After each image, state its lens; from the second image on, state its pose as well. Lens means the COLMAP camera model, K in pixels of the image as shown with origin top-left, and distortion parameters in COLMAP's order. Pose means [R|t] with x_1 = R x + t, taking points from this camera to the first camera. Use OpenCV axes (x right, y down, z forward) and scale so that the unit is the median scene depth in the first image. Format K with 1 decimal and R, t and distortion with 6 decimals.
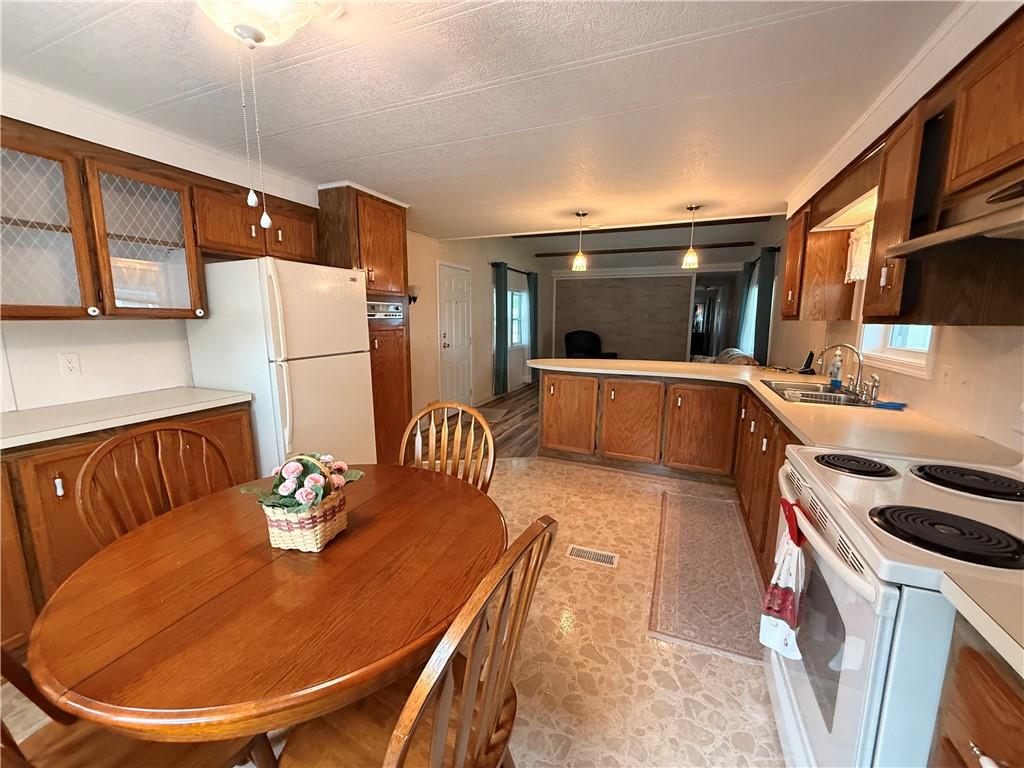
lens RADIAL K [[400.0, 0, 495.0], [0, 400.0, 391.1], [0, 0, 1]] dist [-0.045244, 0.000061]
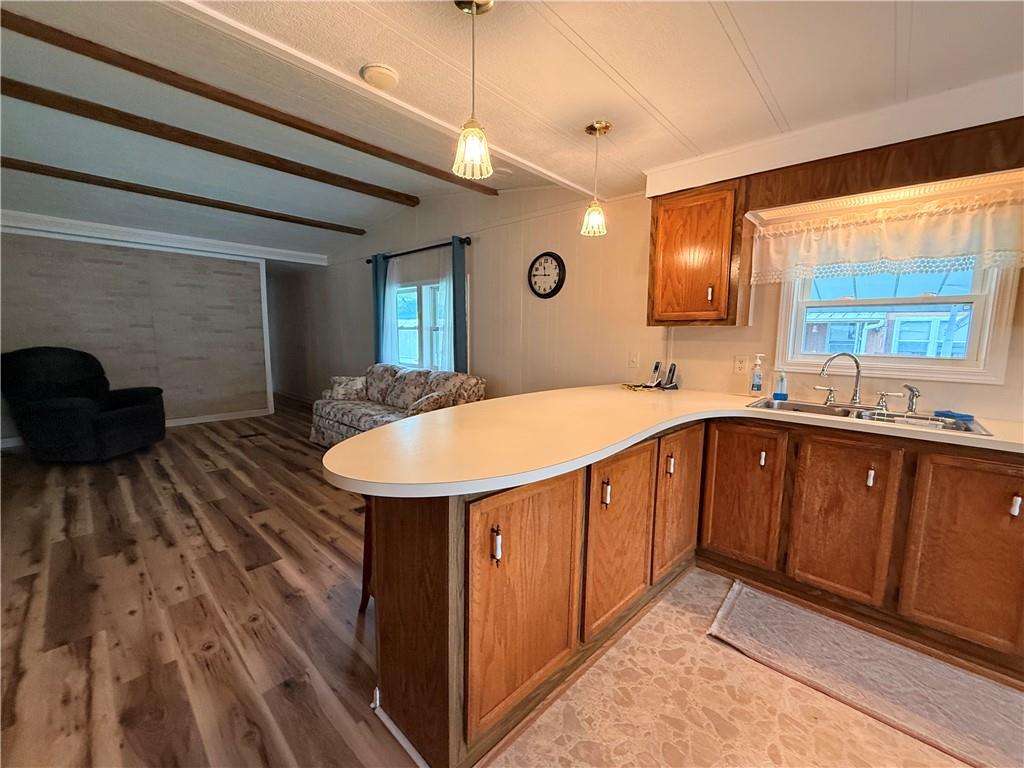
lens RADIAL K [[408.5, 0, 508.2], [0, 408.5, 382.4], [0, 0, 1]] dist [0.001279, 0.000161]
pose [[0.319104, -0.107045, 0.941655, -0.138583], [0.154525, 0.986181, 0.059741, -0.148980], [-0.935037, 0.126445, 0.331235, 0.921018]]
